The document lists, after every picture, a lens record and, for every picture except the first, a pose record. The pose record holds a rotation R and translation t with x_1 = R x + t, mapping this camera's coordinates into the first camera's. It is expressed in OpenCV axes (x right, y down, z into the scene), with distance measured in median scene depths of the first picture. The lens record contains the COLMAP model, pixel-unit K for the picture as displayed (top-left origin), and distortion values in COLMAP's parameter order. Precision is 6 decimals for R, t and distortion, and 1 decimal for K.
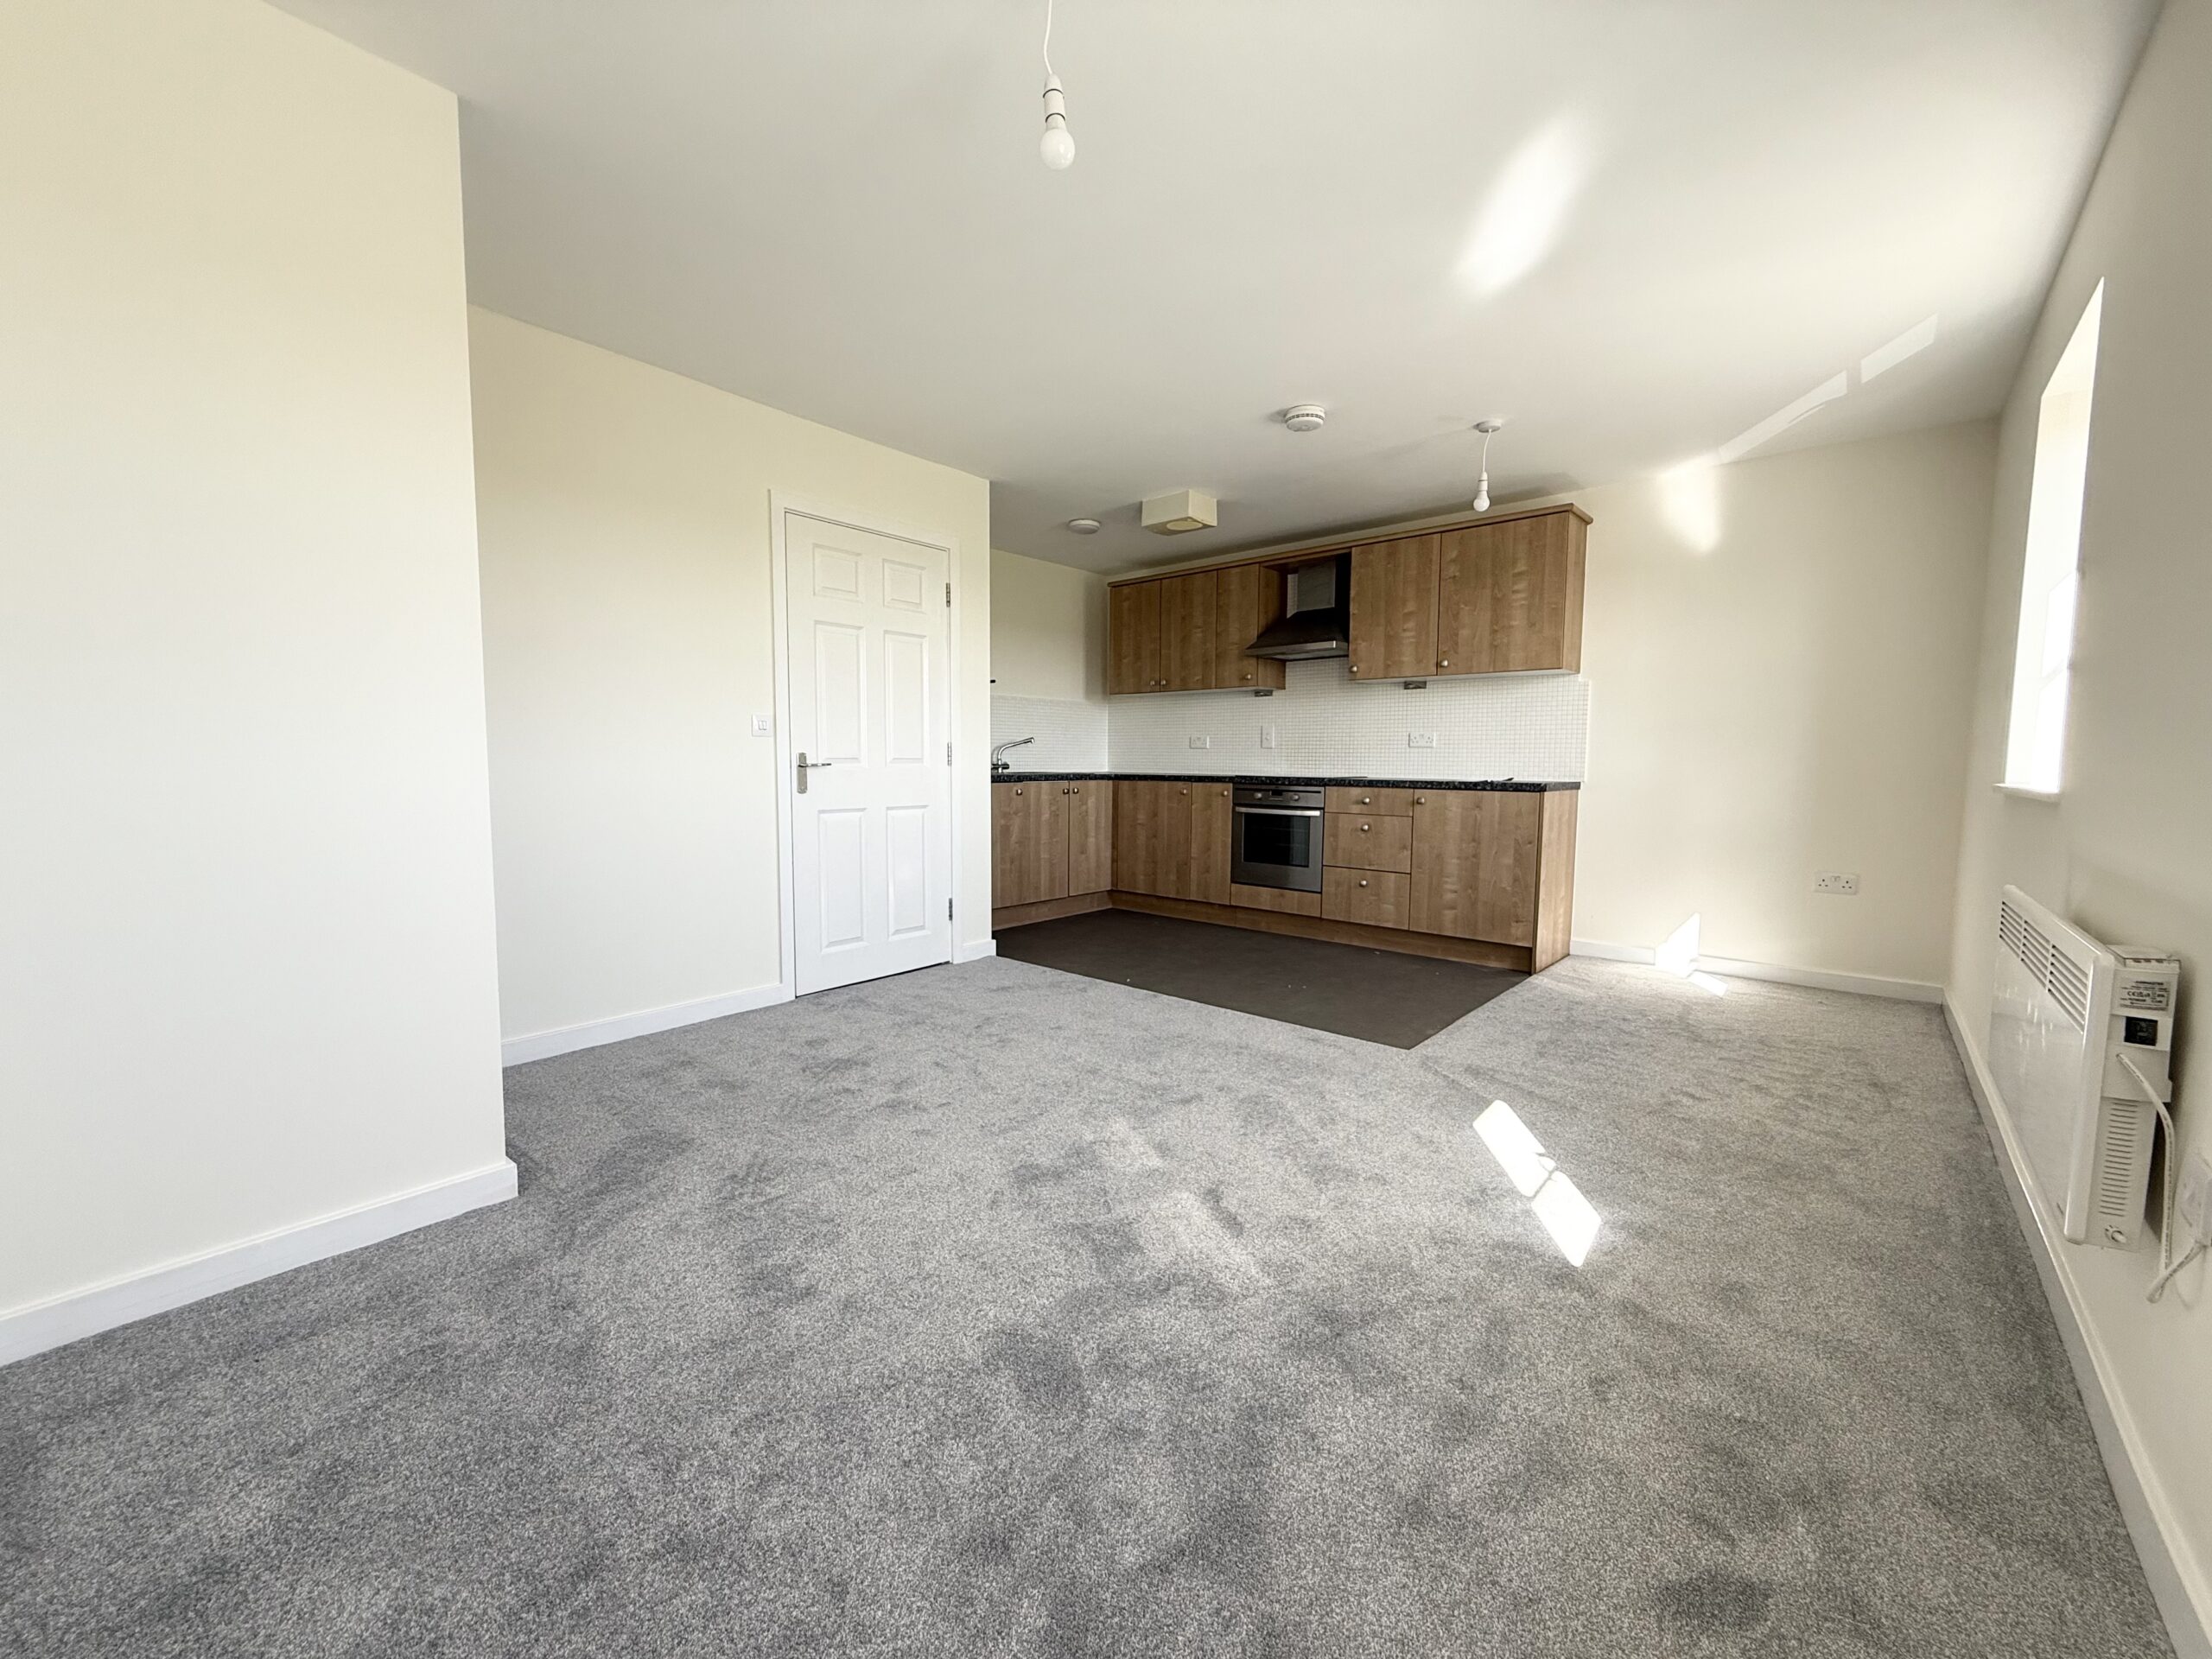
lens RADIAL K [[882.3, 0, 1103.0], [0, 882.3, 828.3], [0, 0, 1]] dist [0.002173, -0.000454]
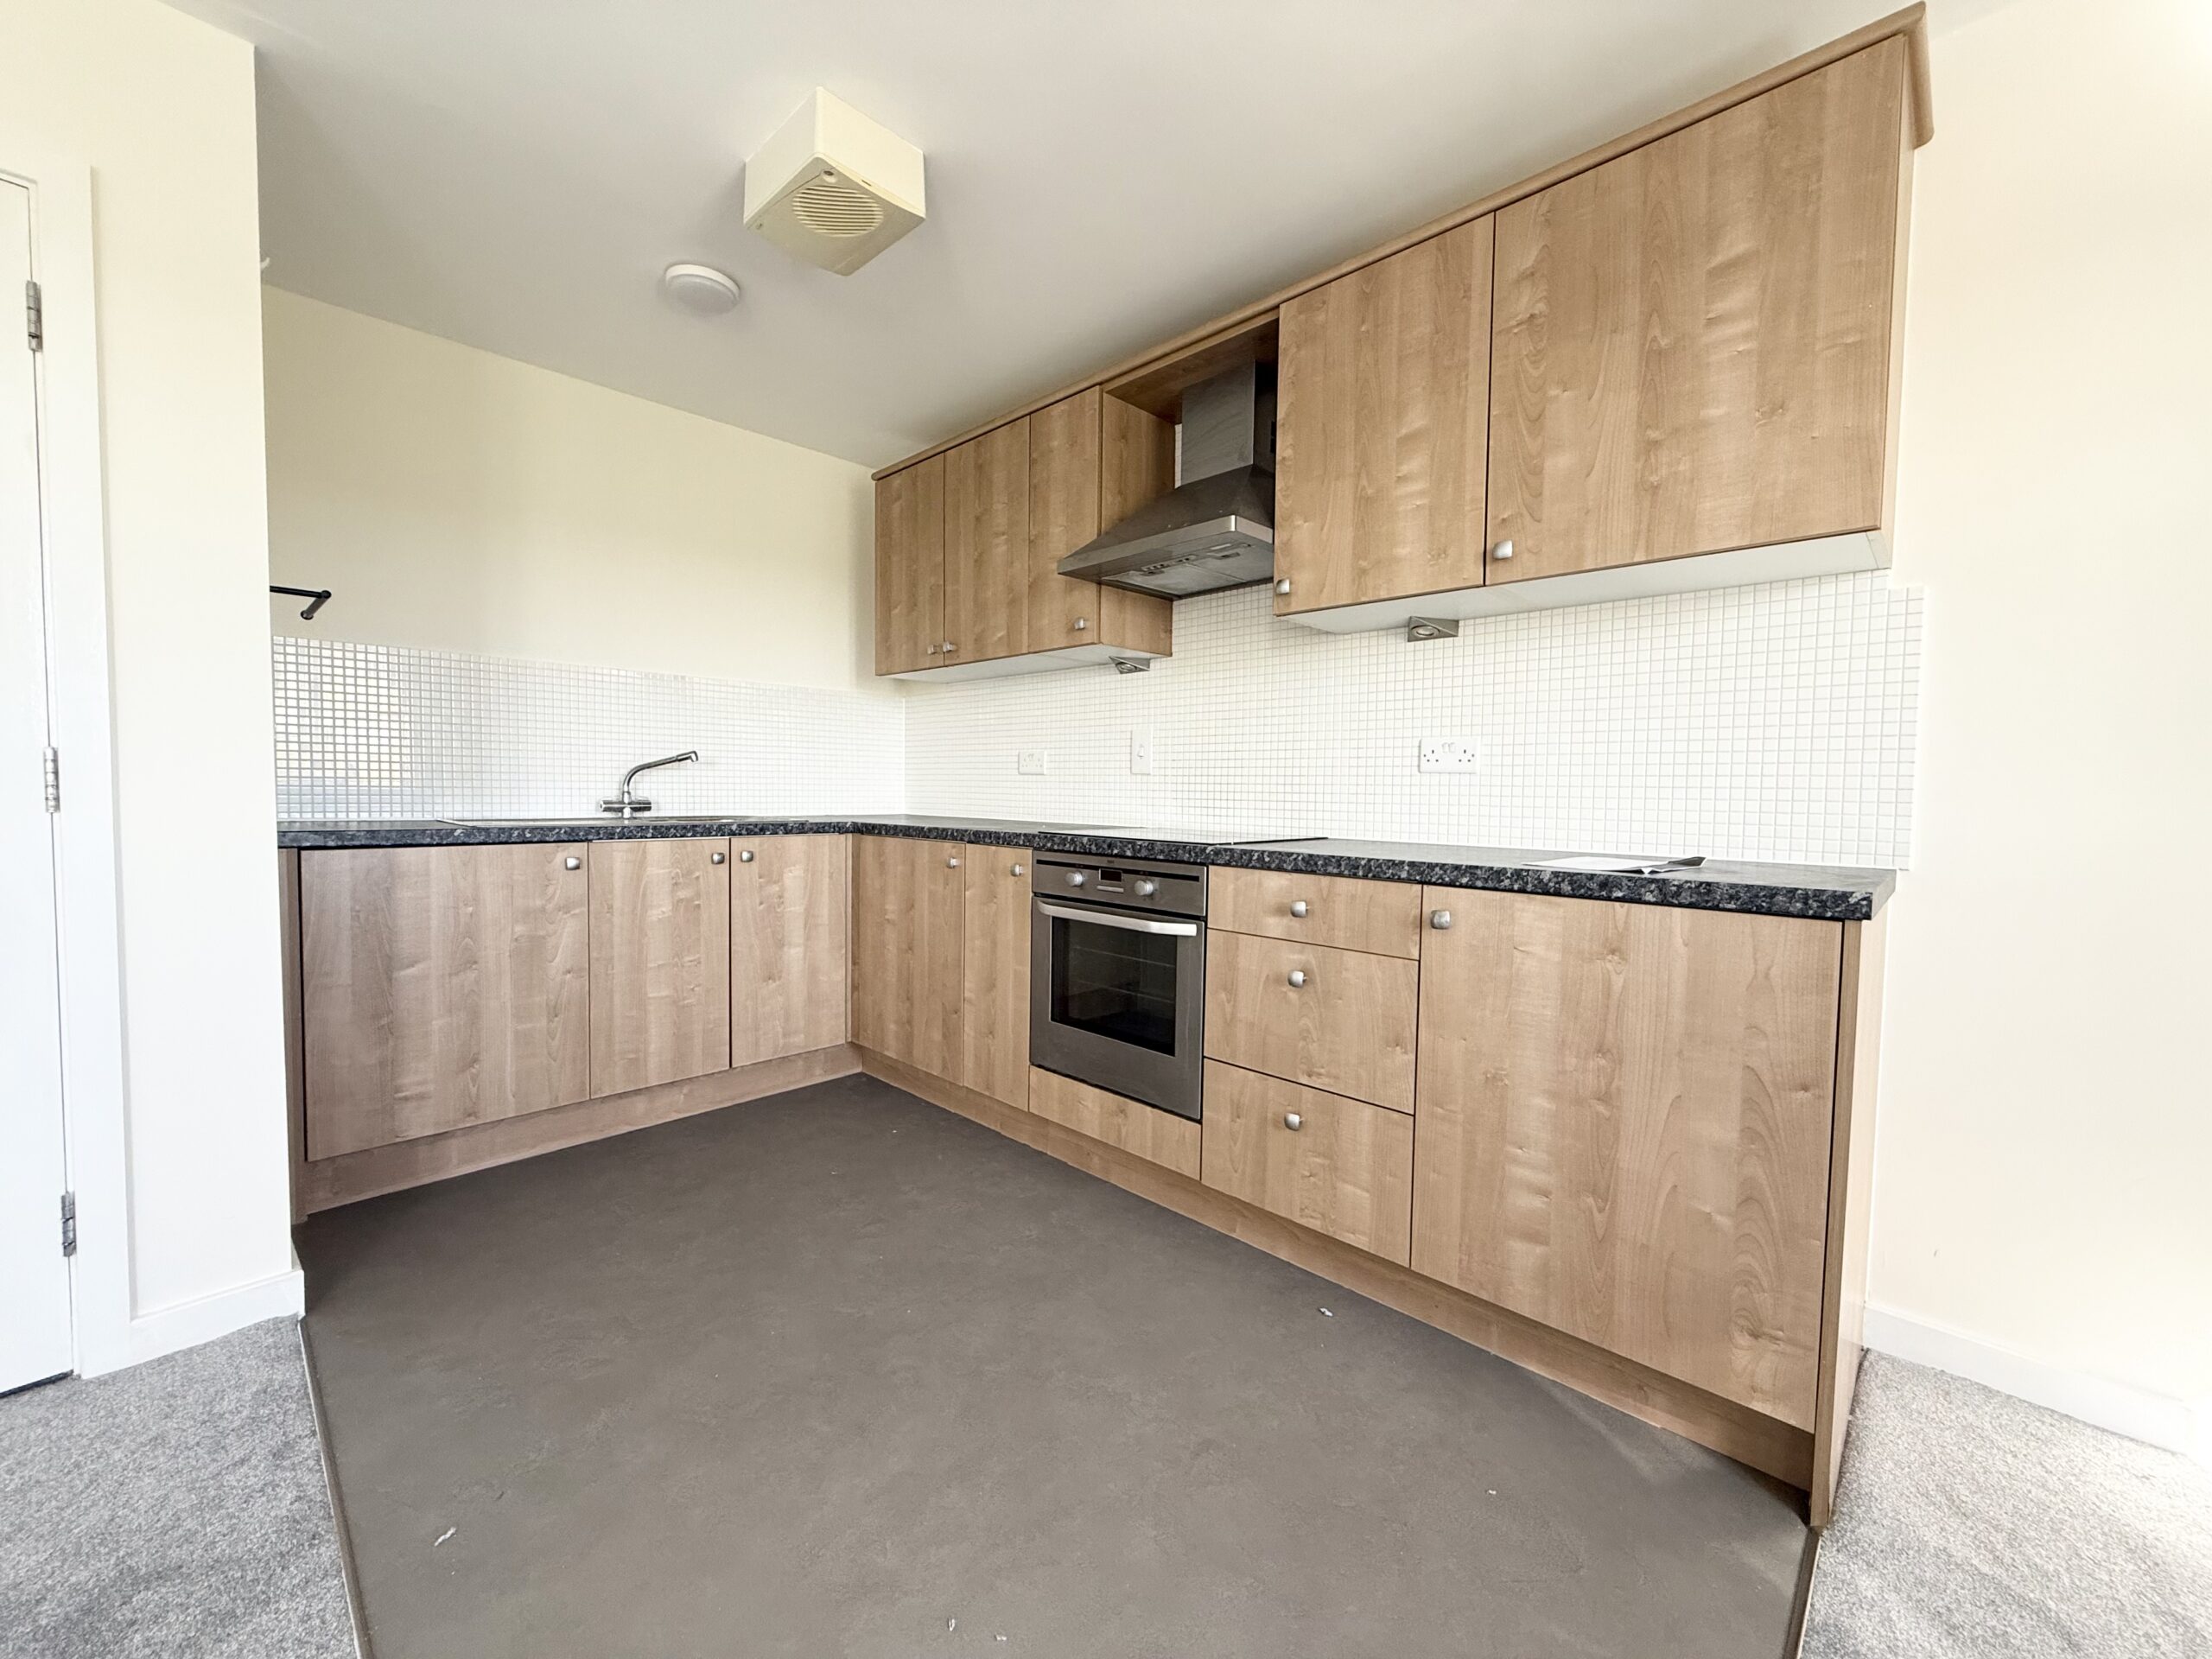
lens RADIAL K [[882.3, 0, 1099.3], [0, 882.3, 827.2], [0, 0, 1]] dist [0.002173, -0.000454]
pose [[0.998888, 0.008746, -0.046330, 0.217719], [-0.010327, 0.999368, -0.034002, -0.050324], [0.046004, 0.034442, 0.998347, 0.580834]]
